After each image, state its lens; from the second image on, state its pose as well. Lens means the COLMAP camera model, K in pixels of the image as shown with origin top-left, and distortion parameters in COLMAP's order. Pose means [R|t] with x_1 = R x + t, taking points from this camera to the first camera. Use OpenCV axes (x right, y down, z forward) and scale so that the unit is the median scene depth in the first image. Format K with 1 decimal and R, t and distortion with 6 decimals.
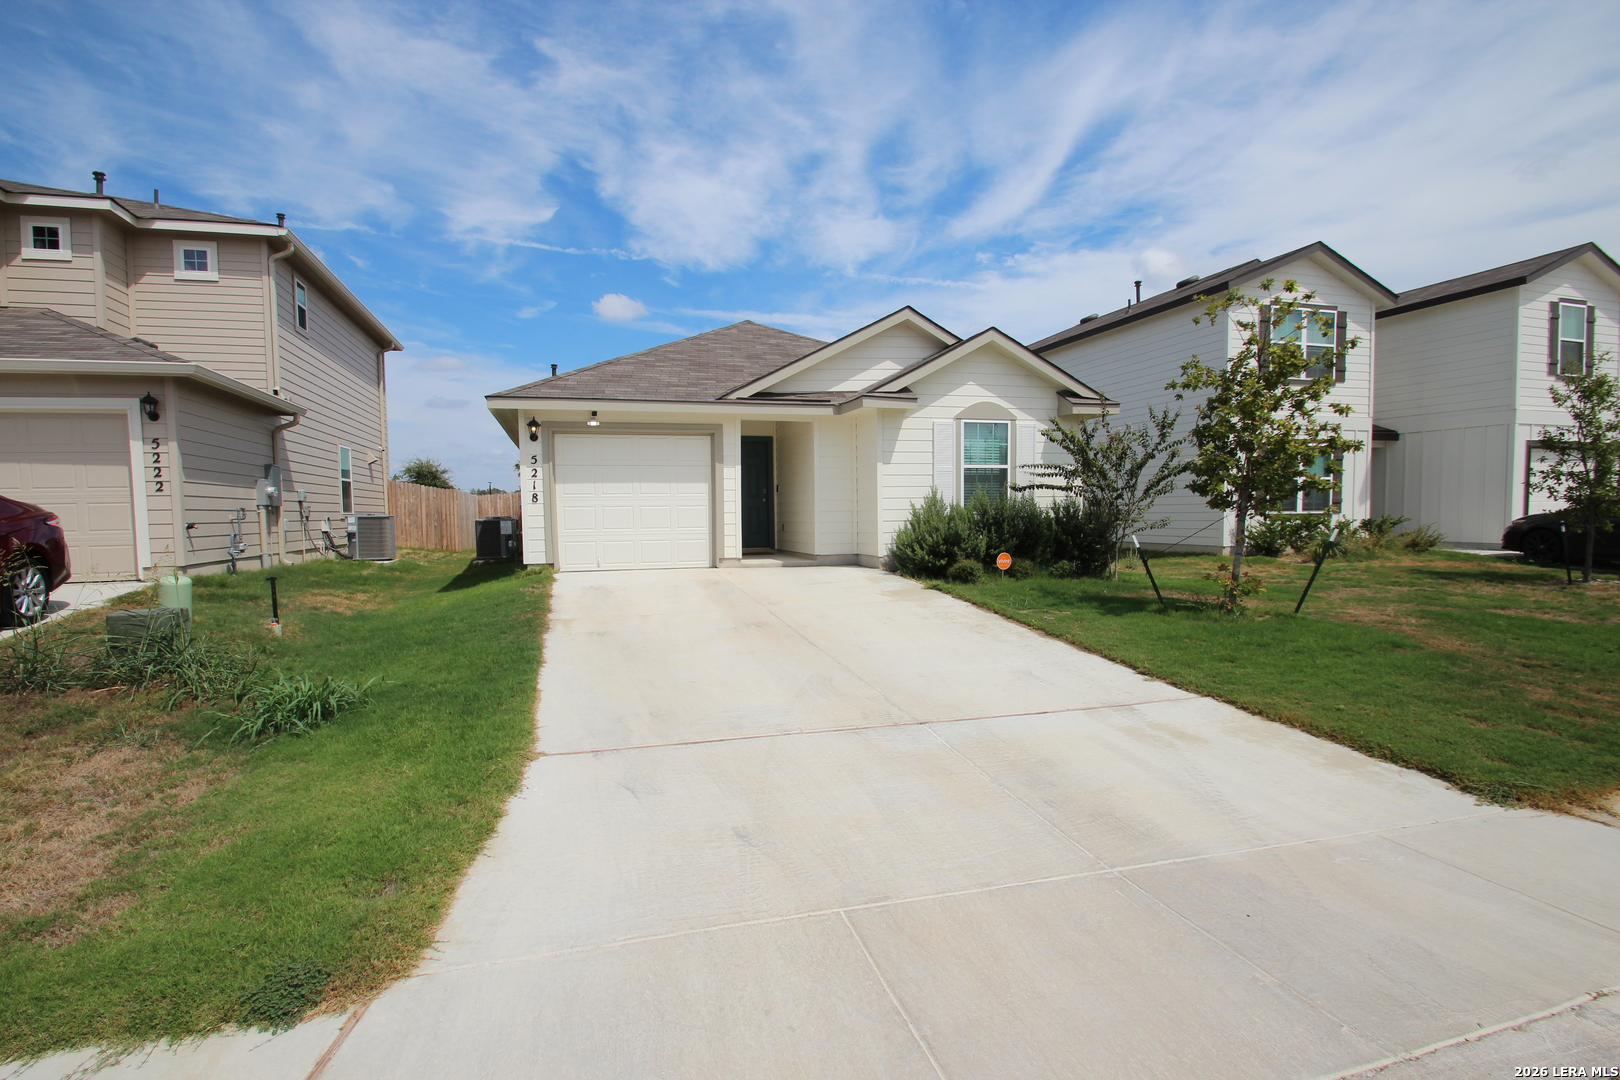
lens RADIAL K [[773.4, 0, 798.5], [0, 773.4, 549.7], [0, 0, 1]] dist [0.011147, -0.015550]
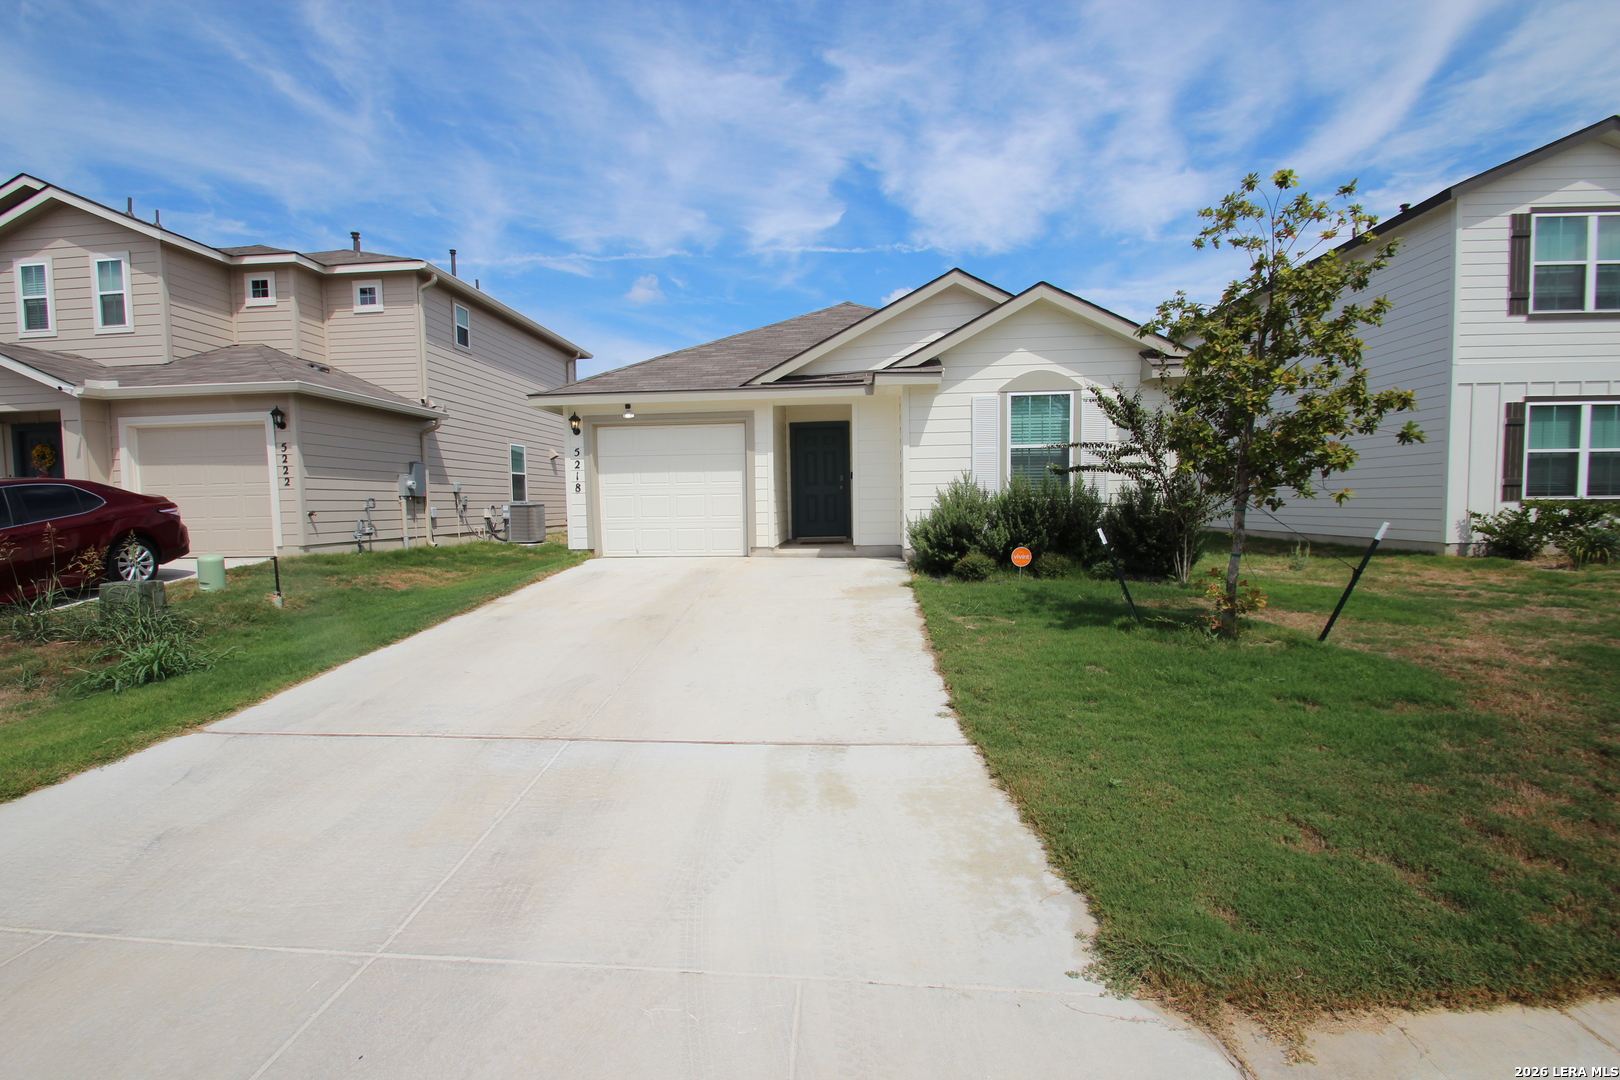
lens RADIAL K [[754.7, 0, 786.2], [0, 754.7, 552.2], [0, 0, 1]] dist [0.013795, -0.014518]
pose [[0.933251, 0.020852, -0.358620, 0.300642], [-0.013015, 0.999621, 0.024252, -0.006791], [0.358990, -0.017965, 0.933169, 0.121390]]
